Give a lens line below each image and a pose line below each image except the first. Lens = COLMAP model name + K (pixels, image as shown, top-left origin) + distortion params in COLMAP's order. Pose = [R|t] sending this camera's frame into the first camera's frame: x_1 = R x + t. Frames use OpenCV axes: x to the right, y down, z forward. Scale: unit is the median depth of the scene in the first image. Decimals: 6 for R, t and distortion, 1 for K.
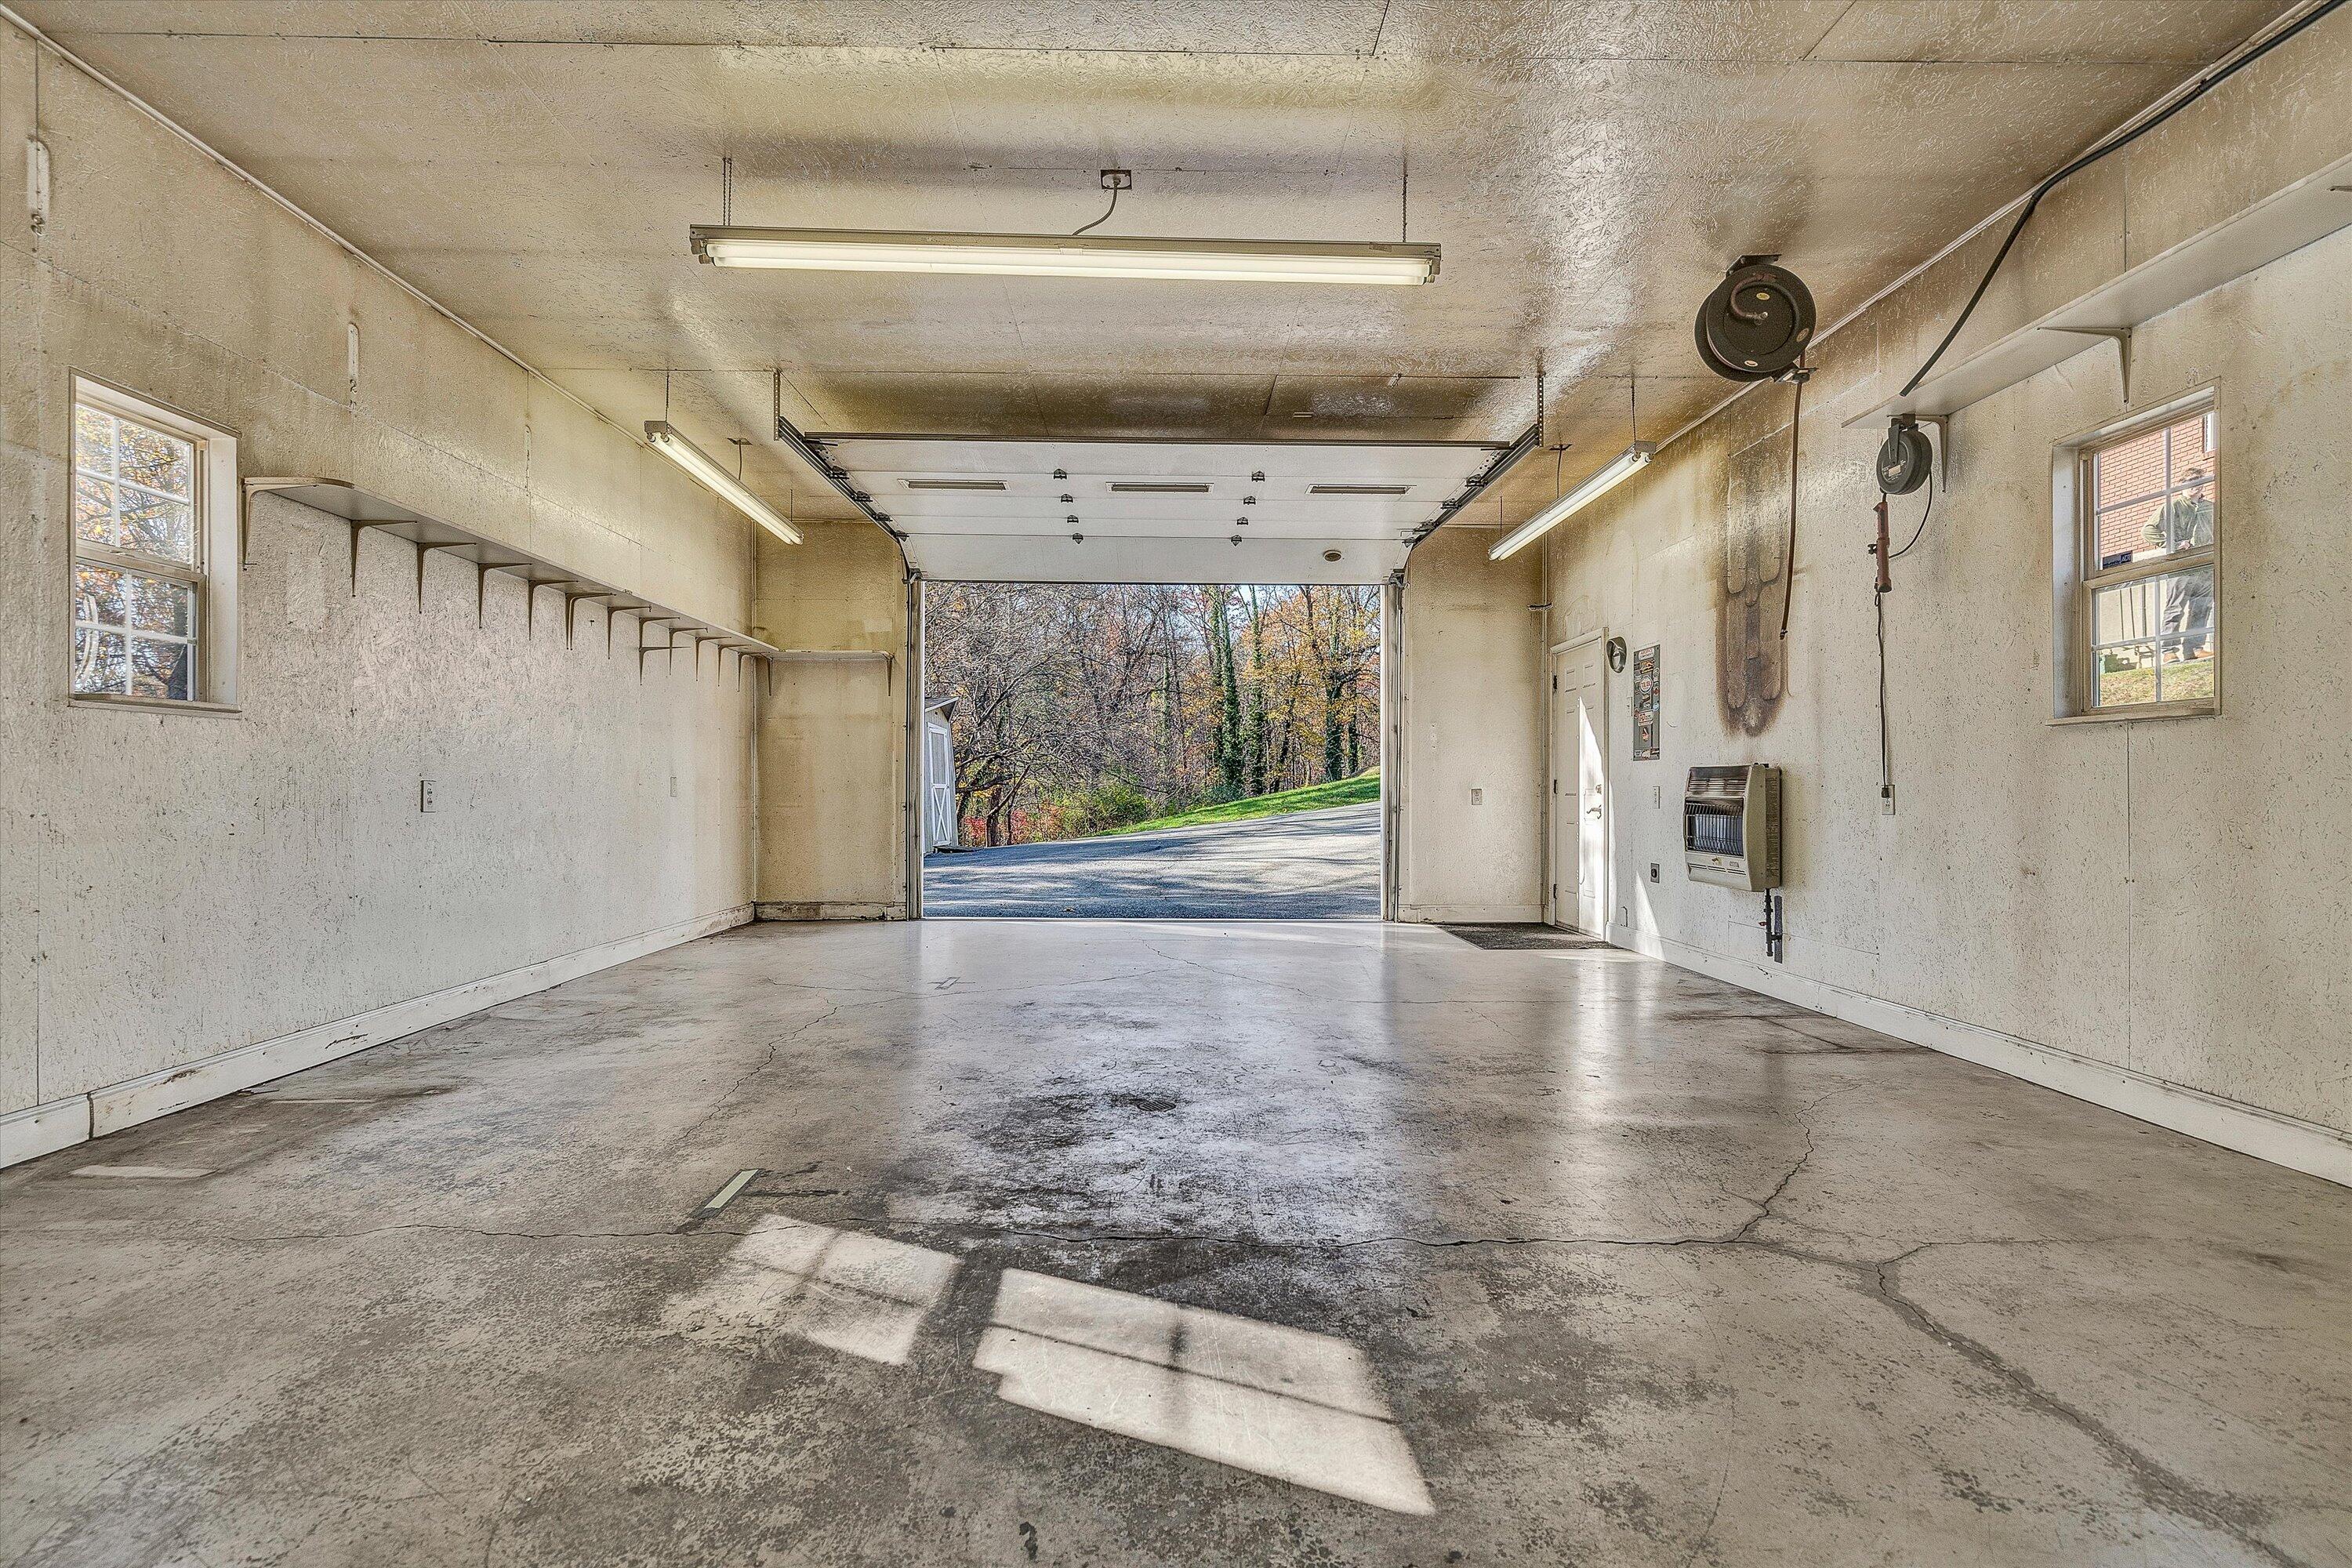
lens RADIAL K [[1127.8, 0, 1187.5], [0, 1127.8, 779.2], [0, 0, 1]] dist [0.002292, 0.000333]
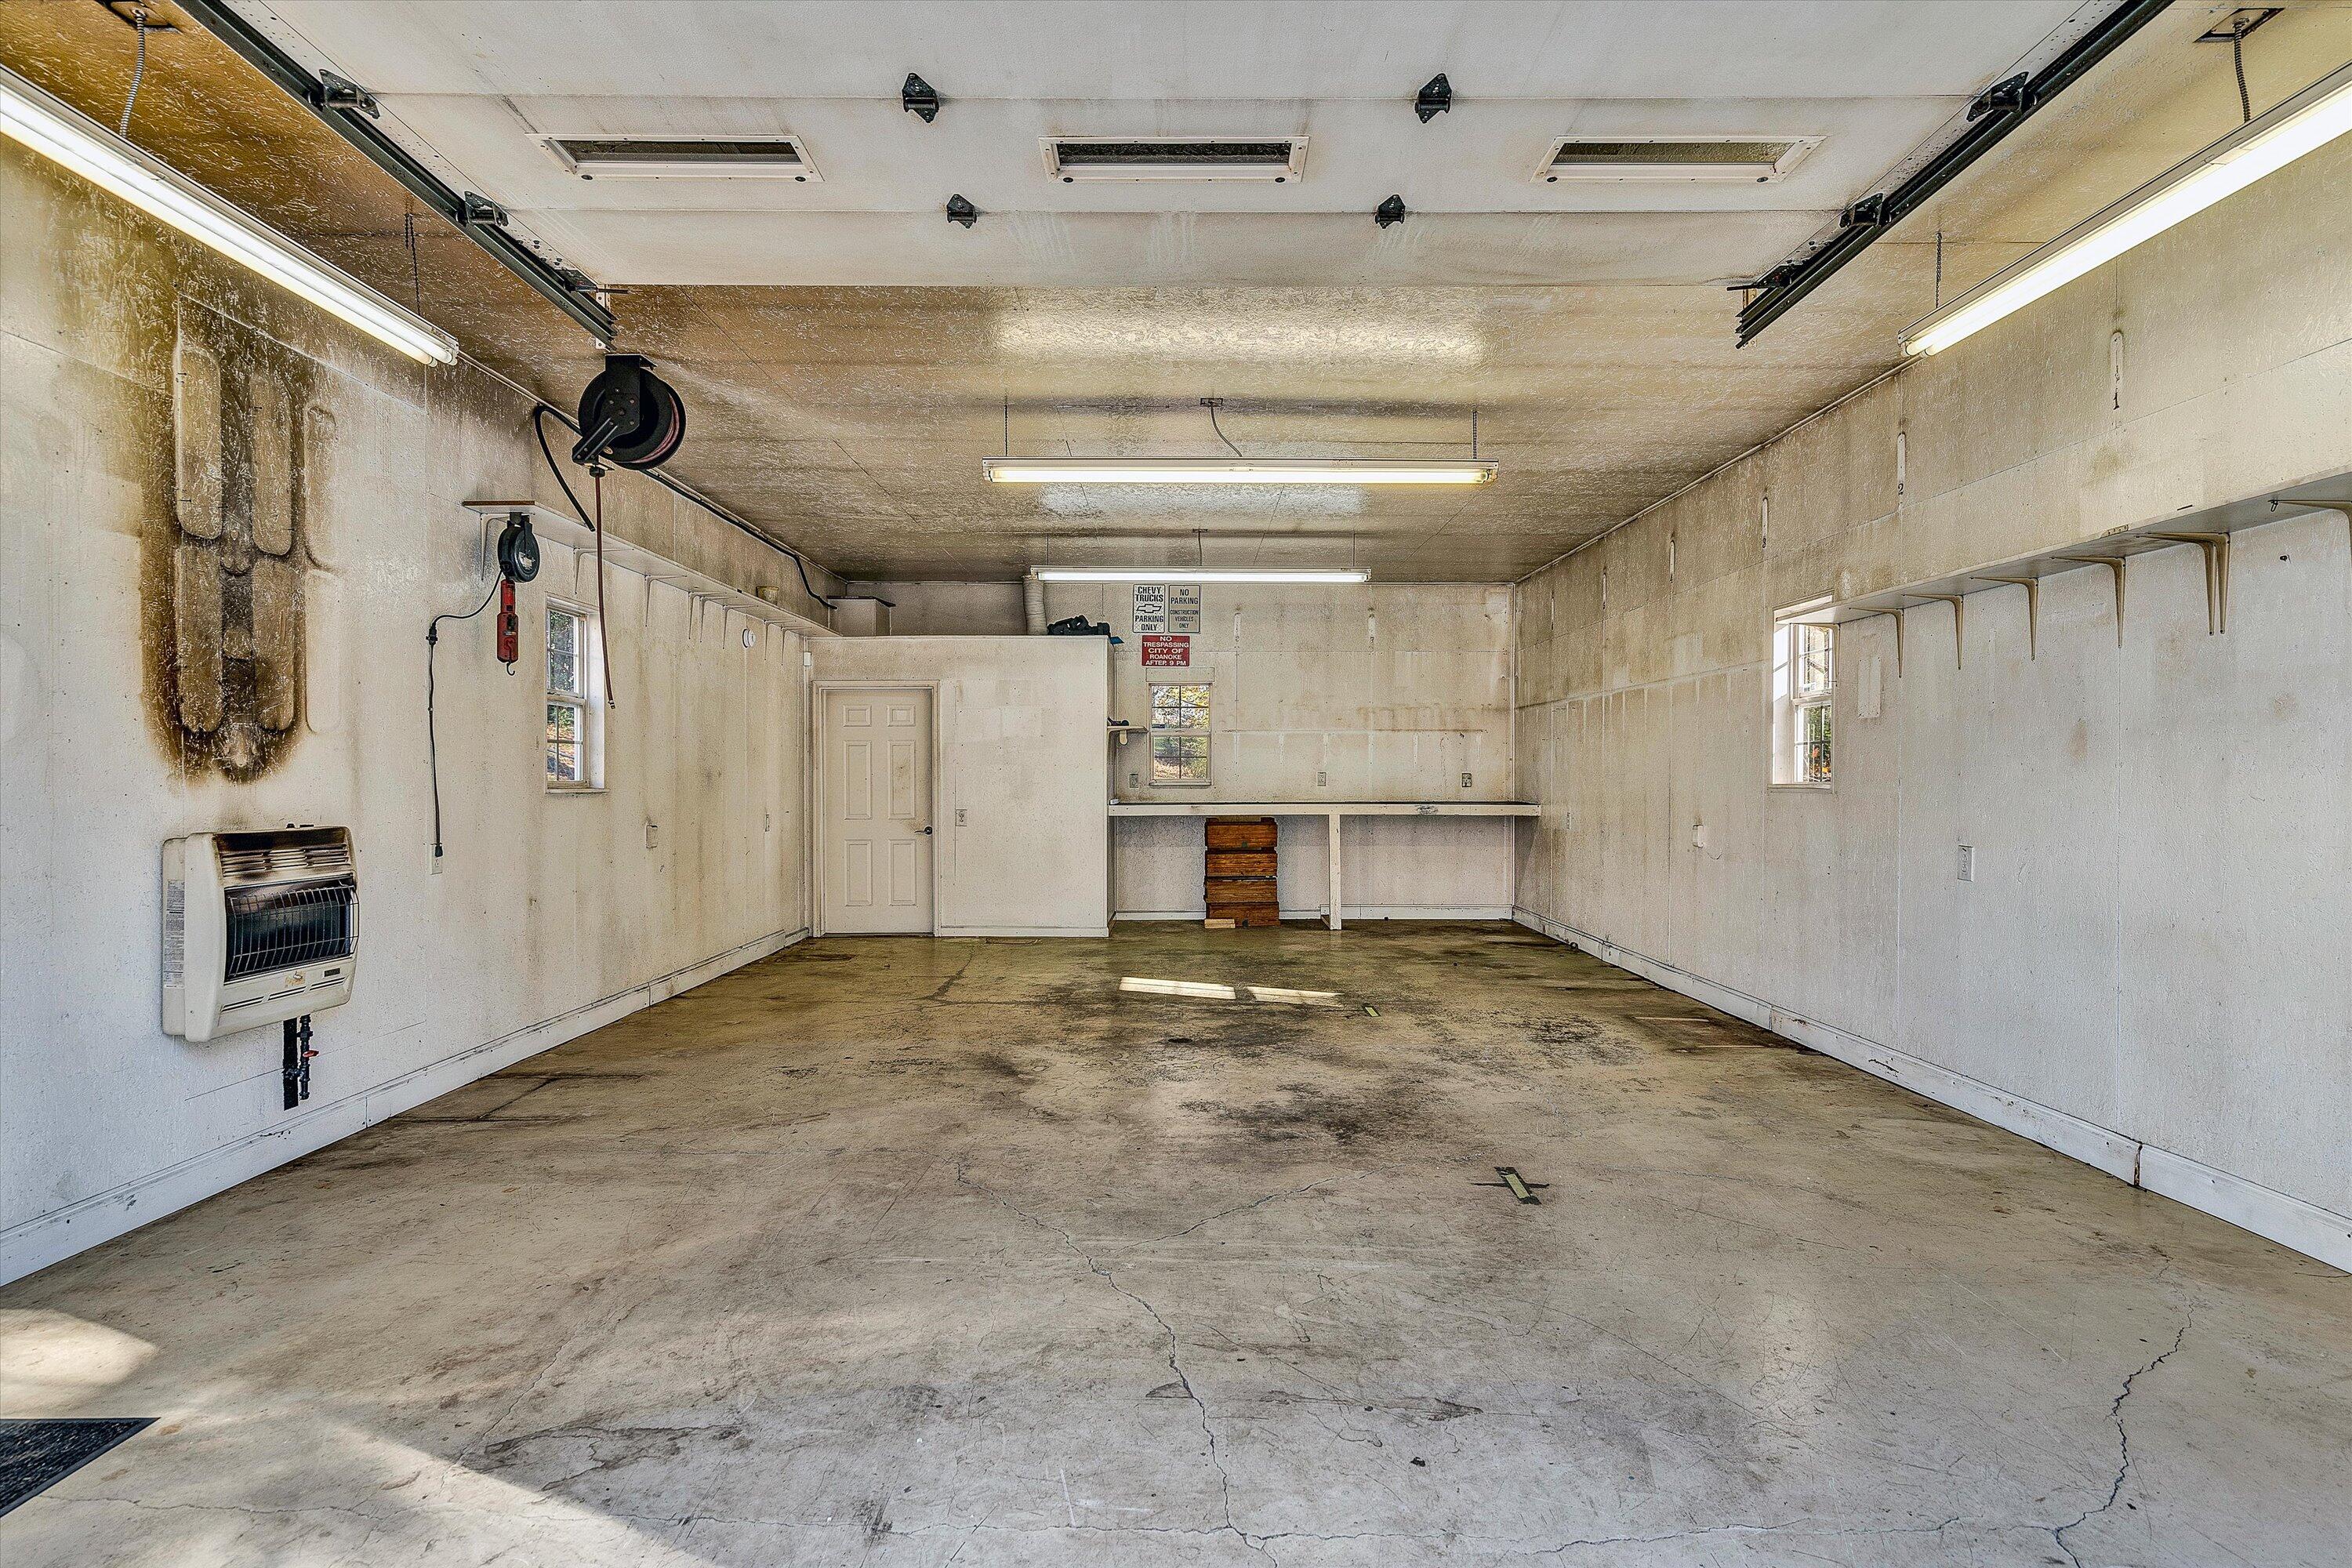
lens RADIAL K [[1213.7, 0, 1148.5], [0, 1213.7, 773.2], [0, 0, 1]] dist [0.000571, 0.000296]
pose [[-0.998467, -0.001705, 0.055321, -0.084485], [-0.002493, 0.999896, -0.014189, -0.063106], [-0.055291, -0.014305, -0.998368, 2.988301]]
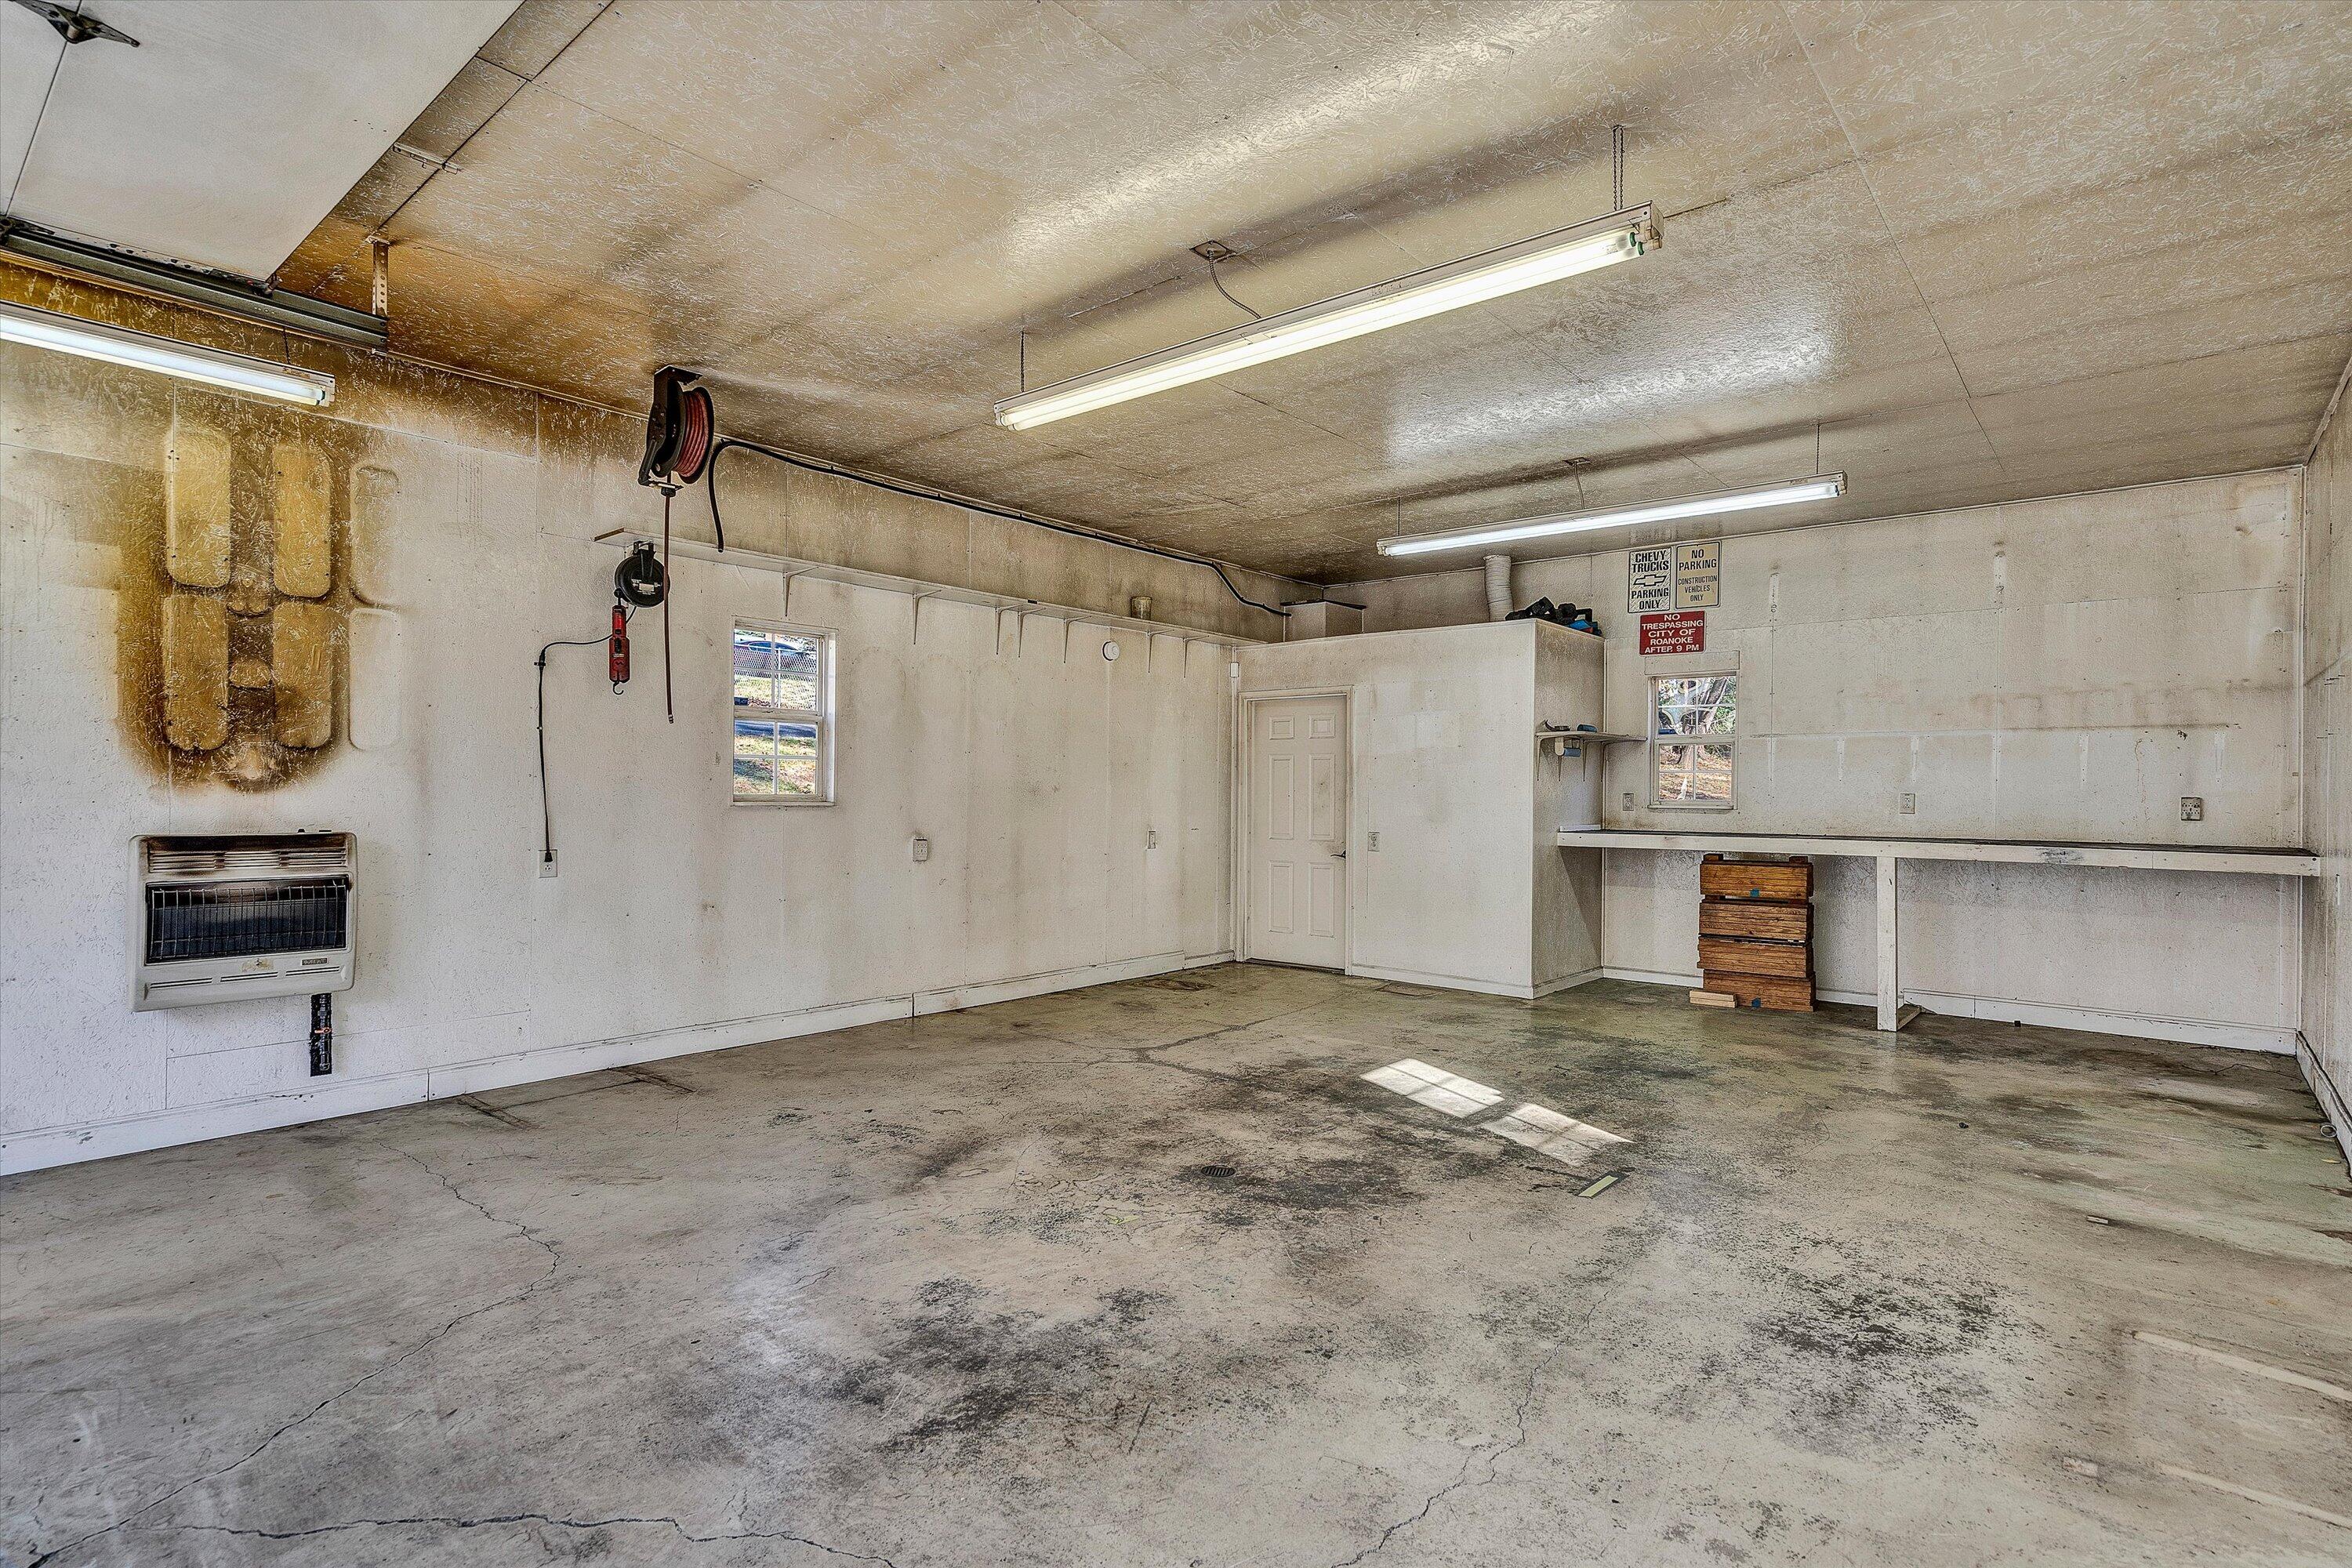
lens RADIAL K [[1127.8, 0, 1187.5], [0, 1127.8, 779.2], [0, 0, 1]] dist [0.002292, 0.000333]
pose [[-0.739269, -0.002815, 0.673404, -0.830562], [-0.018067, 0.999714, -0.015655, -0.084063], [-0.673167, -0.023740, -0.739109, 2.052156]]
